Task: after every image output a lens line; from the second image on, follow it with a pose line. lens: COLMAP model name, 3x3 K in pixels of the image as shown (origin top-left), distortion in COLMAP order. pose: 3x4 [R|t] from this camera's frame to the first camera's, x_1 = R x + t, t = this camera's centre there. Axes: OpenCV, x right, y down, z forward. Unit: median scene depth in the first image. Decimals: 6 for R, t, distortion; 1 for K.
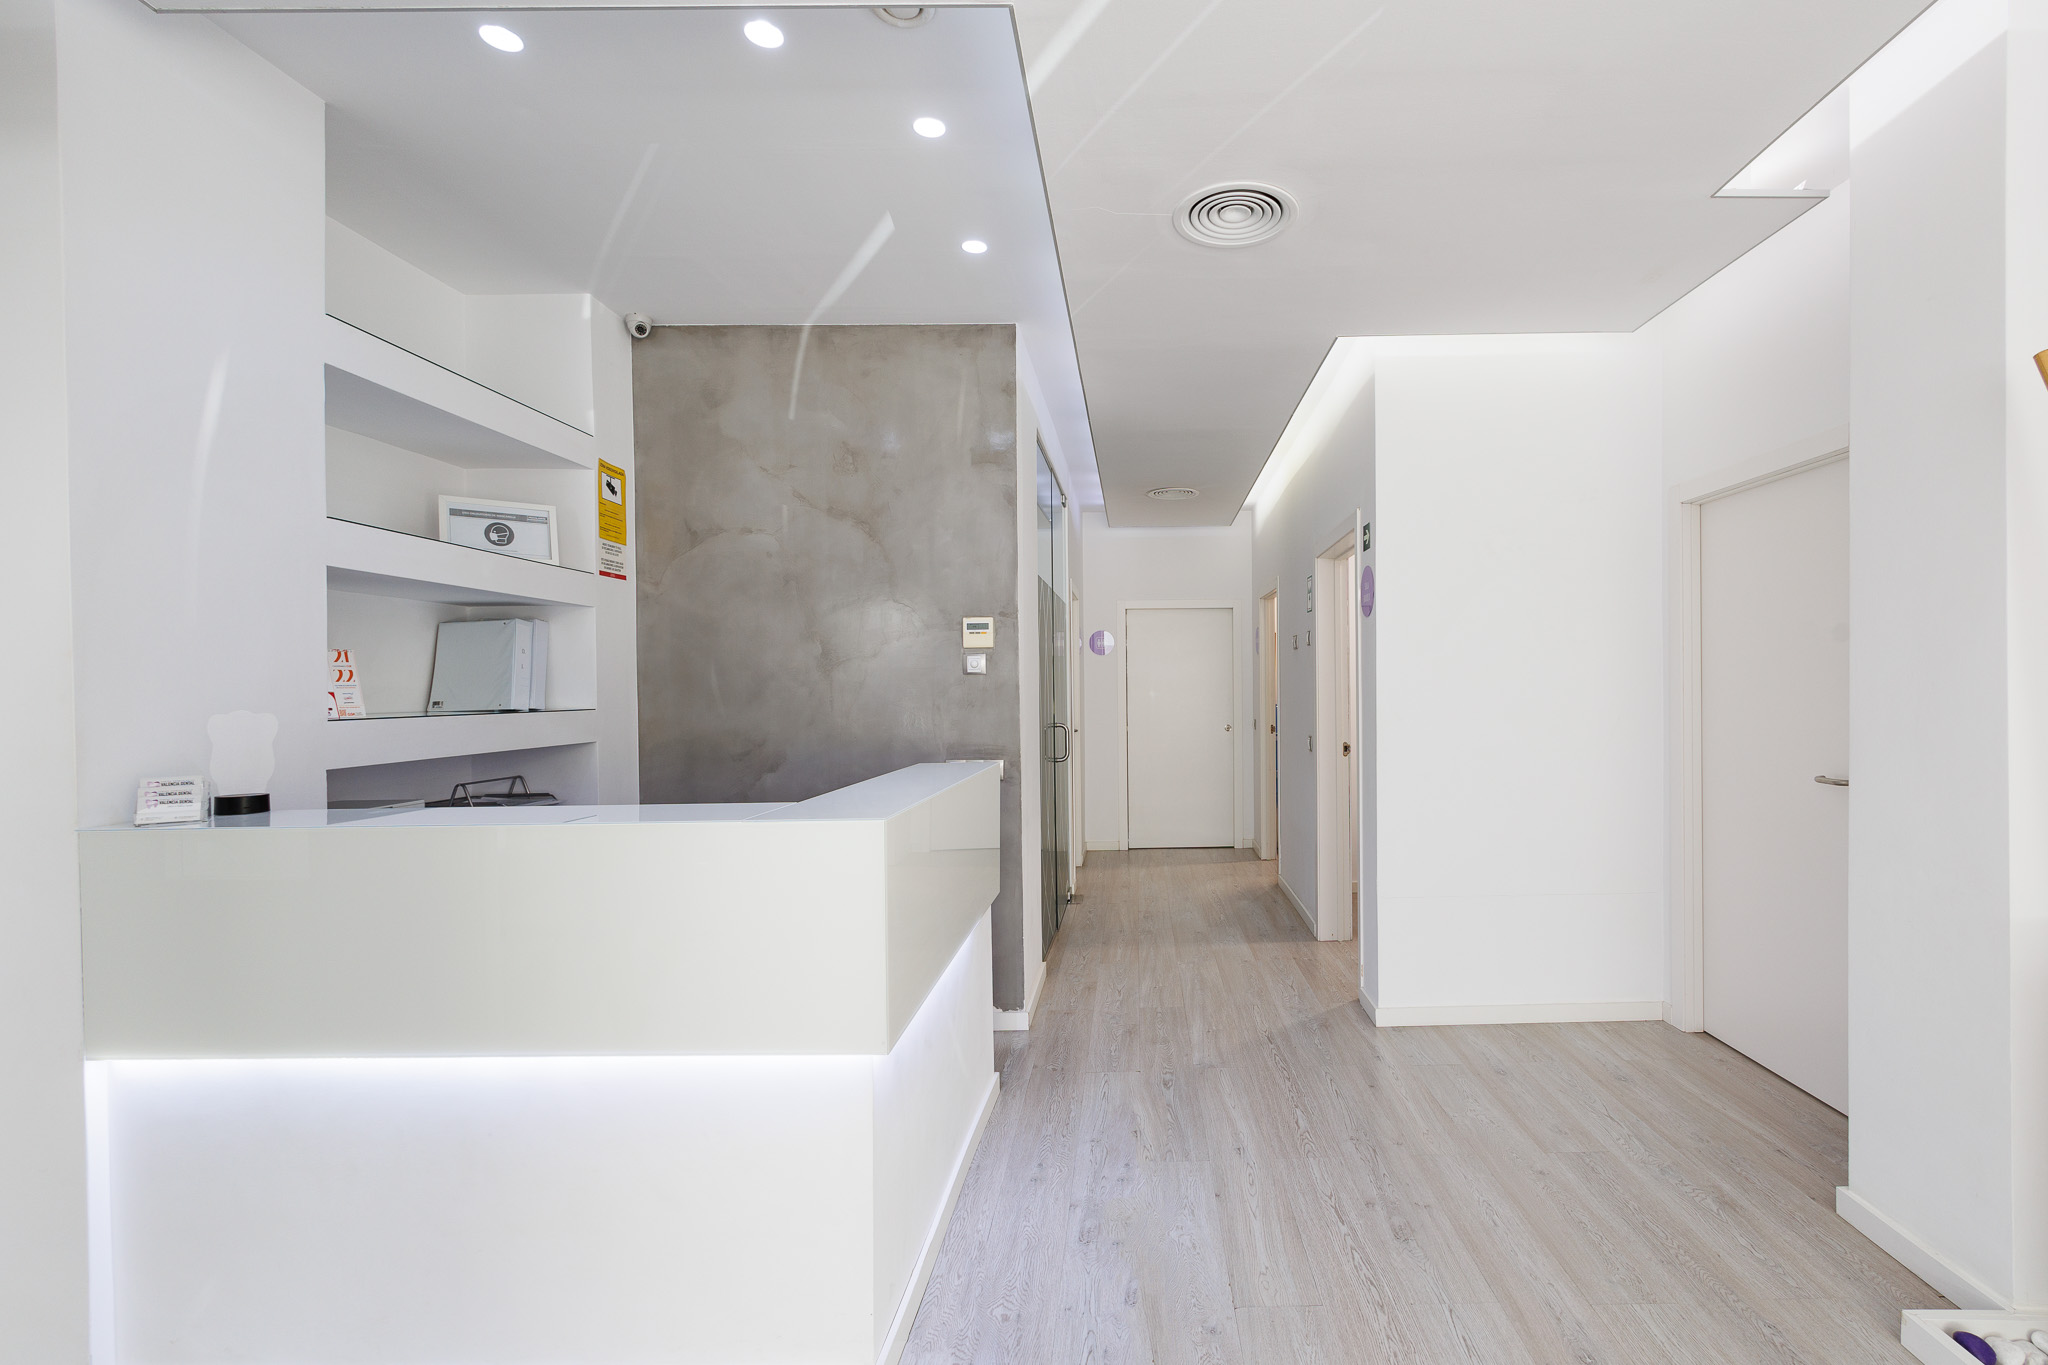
lens RADIAL K [[946.0, 0, 1058.7], [0, 946.0, 687.2], [0, 0, 1]] dist [0.003613, 0.000304]
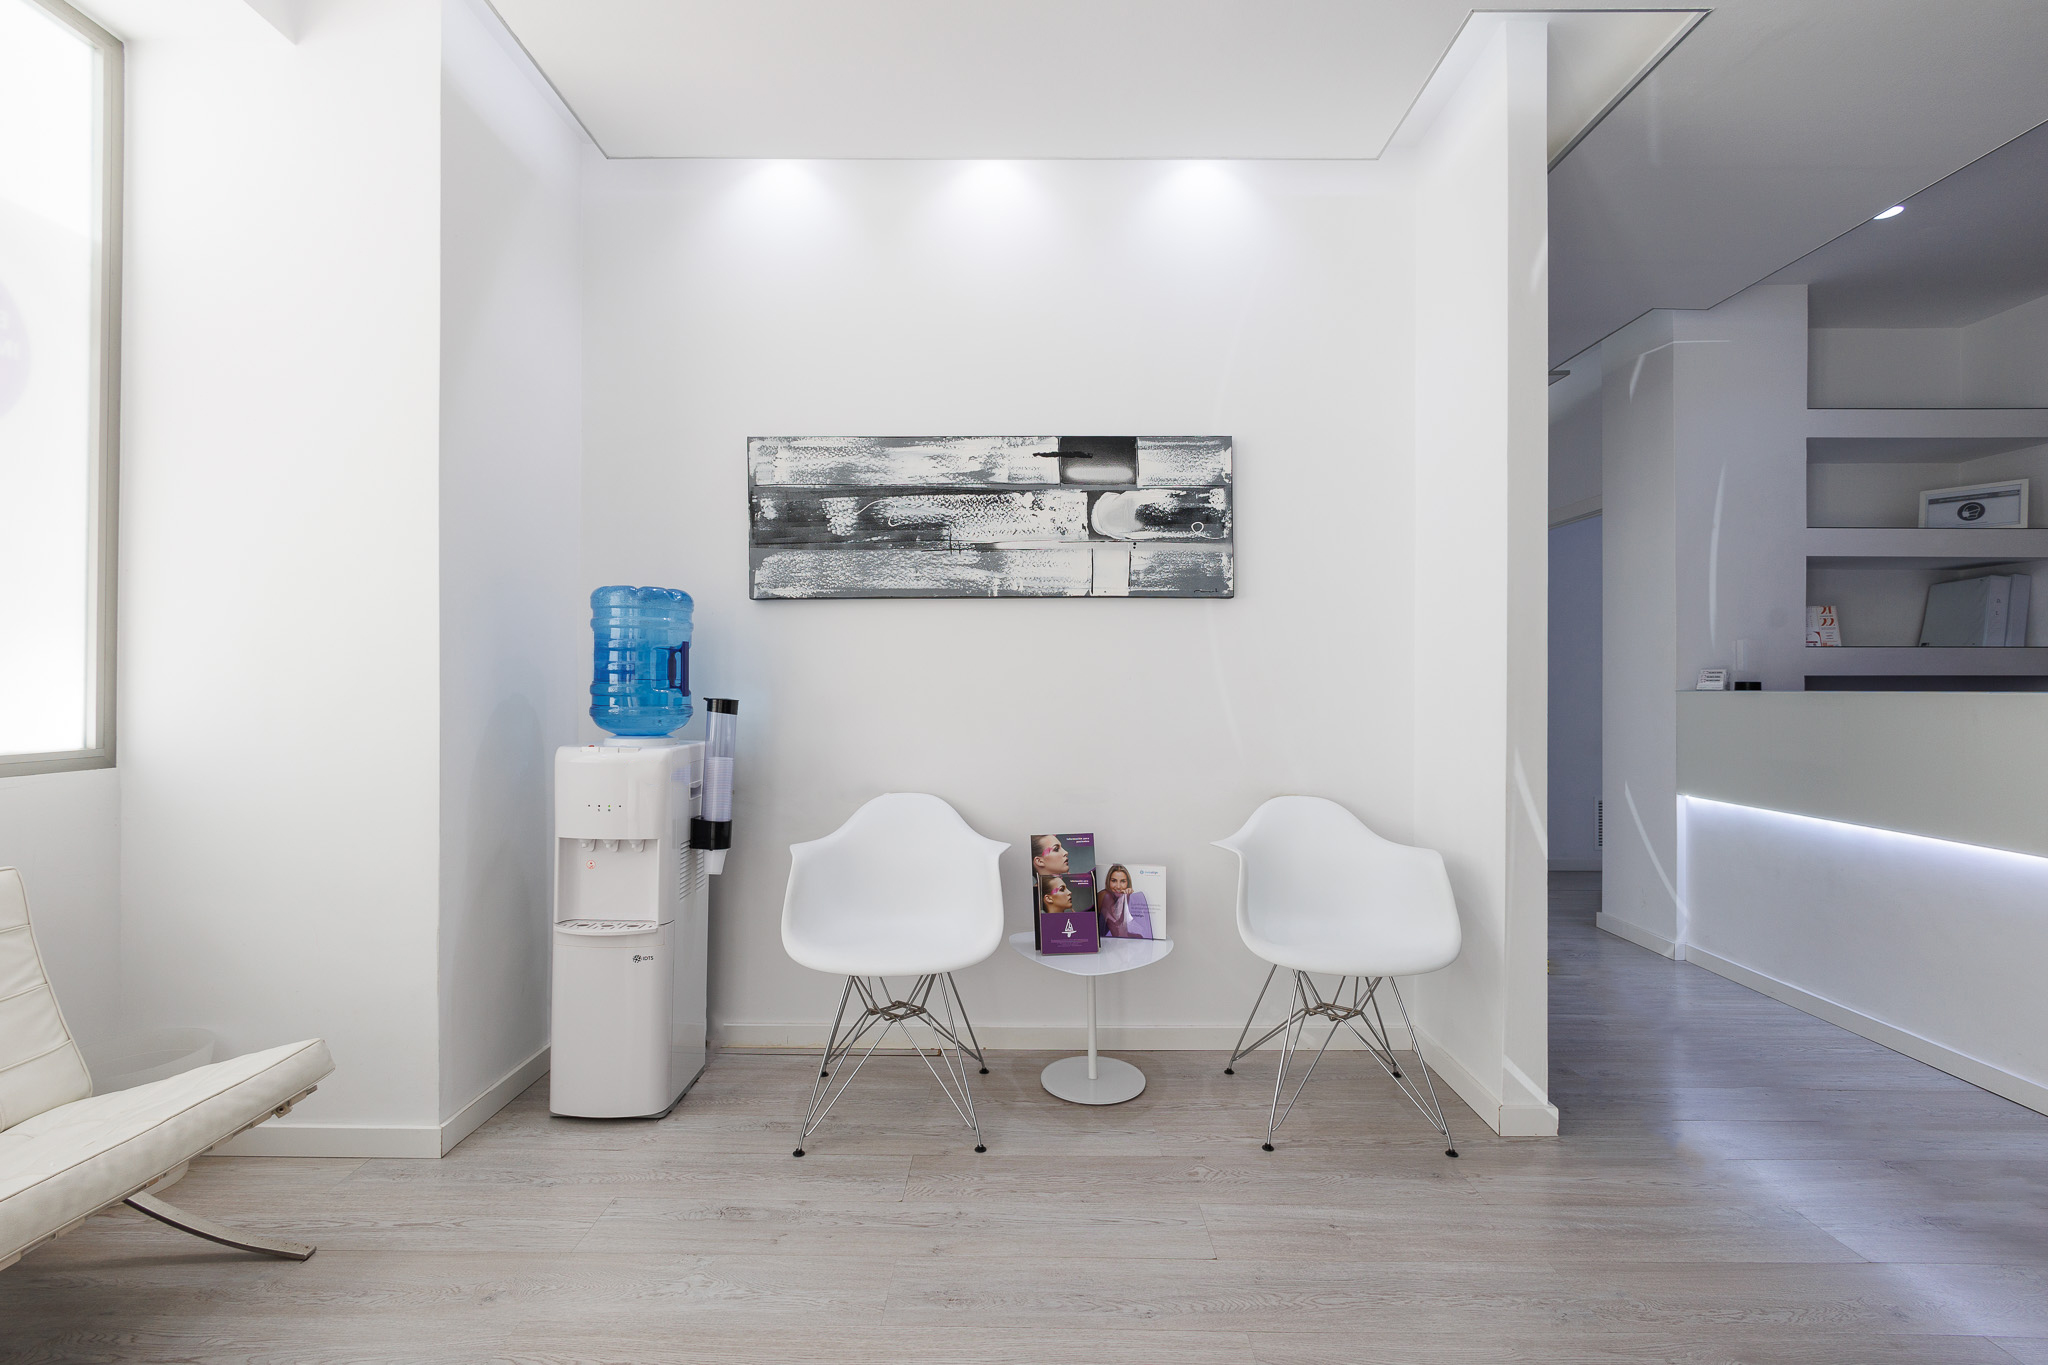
lens RADIAL K [[946.0, 0, 1058.7], [0, 946.0, 687.2], [0, 0, 1]] dist [0.003613, 0.000304]
pose [[0.086838, 0.004357, -0.996213, 0.677613], [0.000376, 0.999990, 0.004406, 0.083209], [0.996222, -0.000757, 0.086835, -0.409289]]
